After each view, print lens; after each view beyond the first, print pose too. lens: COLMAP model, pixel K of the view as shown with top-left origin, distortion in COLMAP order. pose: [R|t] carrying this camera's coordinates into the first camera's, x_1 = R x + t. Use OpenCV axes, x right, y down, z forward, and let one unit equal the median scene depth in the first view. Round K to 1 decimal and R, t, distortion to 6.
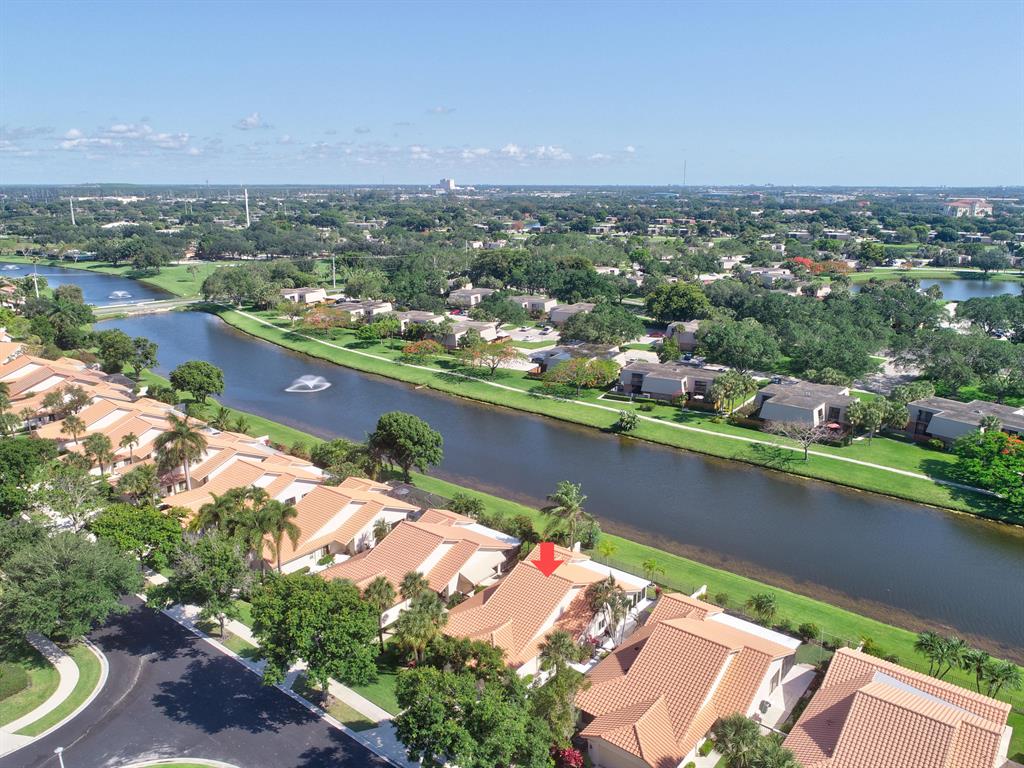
lens RADIAL K [[776.0, 0, 512.0], [0, 776.0, 384.0], [0, 0, 1]] dist [0.005450, -0.002665]
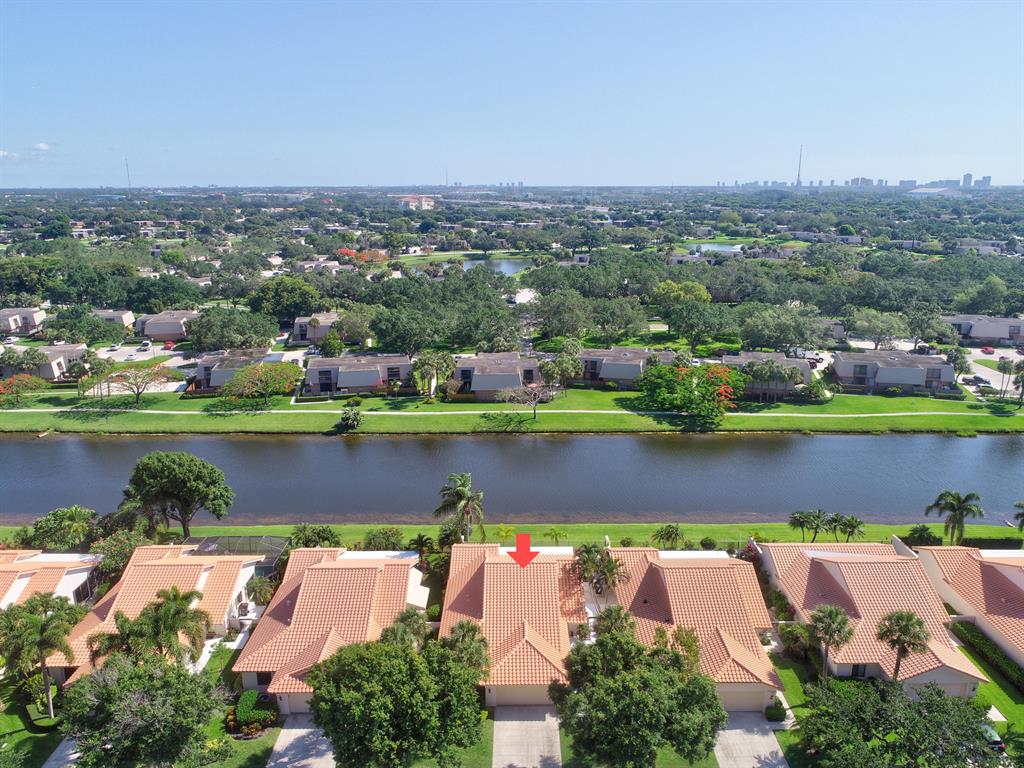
lens RADIAL K [[776.0, 0, 512.0], [0, 776.0, 384.0], [0, 0, 1]] dist [0.005450, -0.002665]
pose [[0.782587, -0.162955, 0.600835, -0.241770], [0.163927, 0.985013, 0.053636, -0.011461], [-0.600570, 0.056518, 0.797572, 0.120715]]
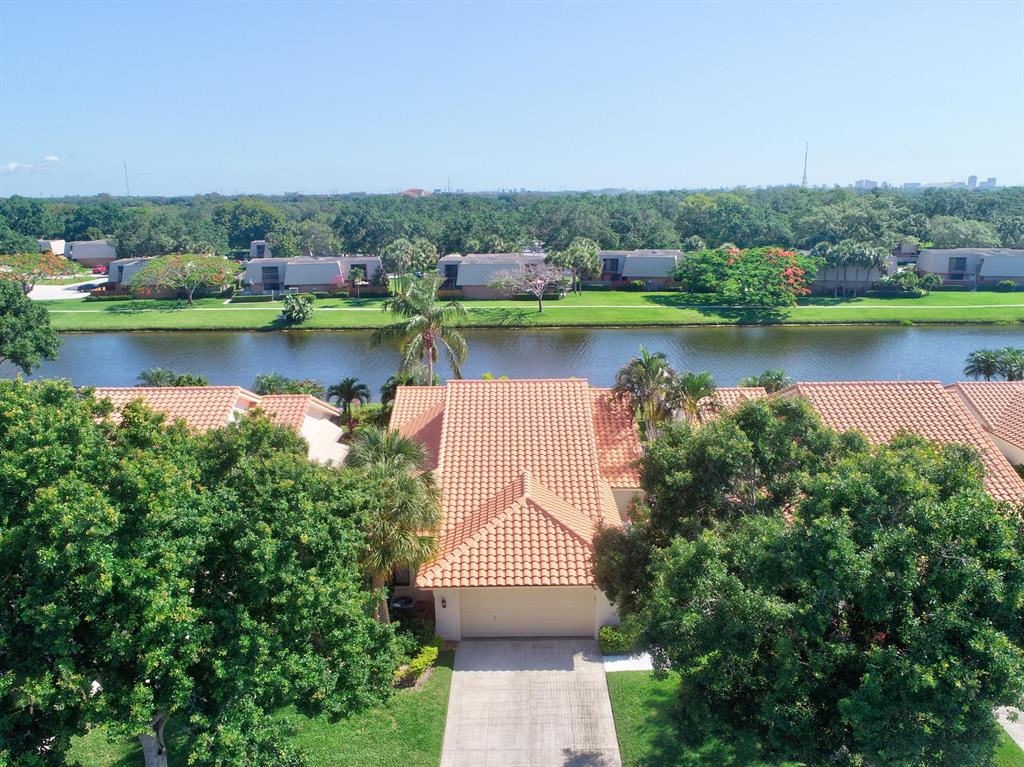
lens RADIAL K [[776.0, 0, 512.0], [0, 776.0, 383.5], [0, 0, 1]] dist [0.005450, -0.002665]
pose [[0.784489, -0.160630, 0.598978, -0.122380], [0.169401, 0.984644, 0.042189, 0.108640], [-0.596557, 0.068370, 0.799653, 0.301385]]
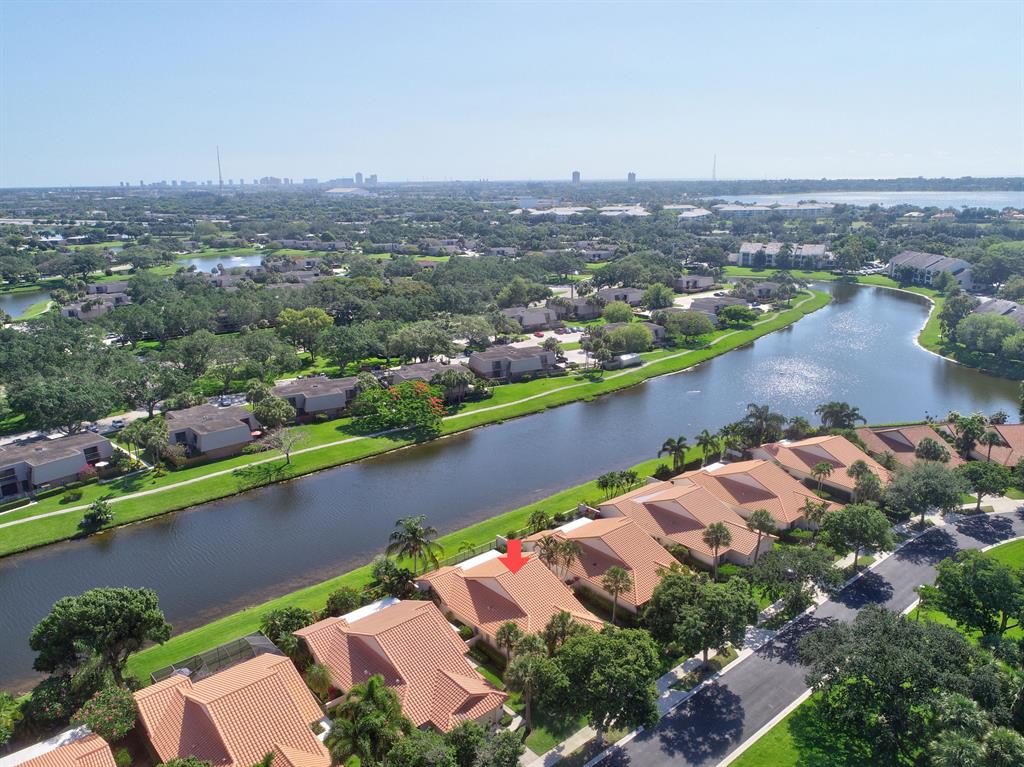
lens RADIAL K [[776.0, 0, 512.0], [0, 776.0, 383.5], [0, 0, 1]] dist [0.005450, -0.002665]
pose [[0.184511, -0.261258, 0.947470, -0.491786], [0.262280, 0.942150, 0.208715, -0.132713], [-0.947188, 0.209992, 0.242360, 0.325159]]
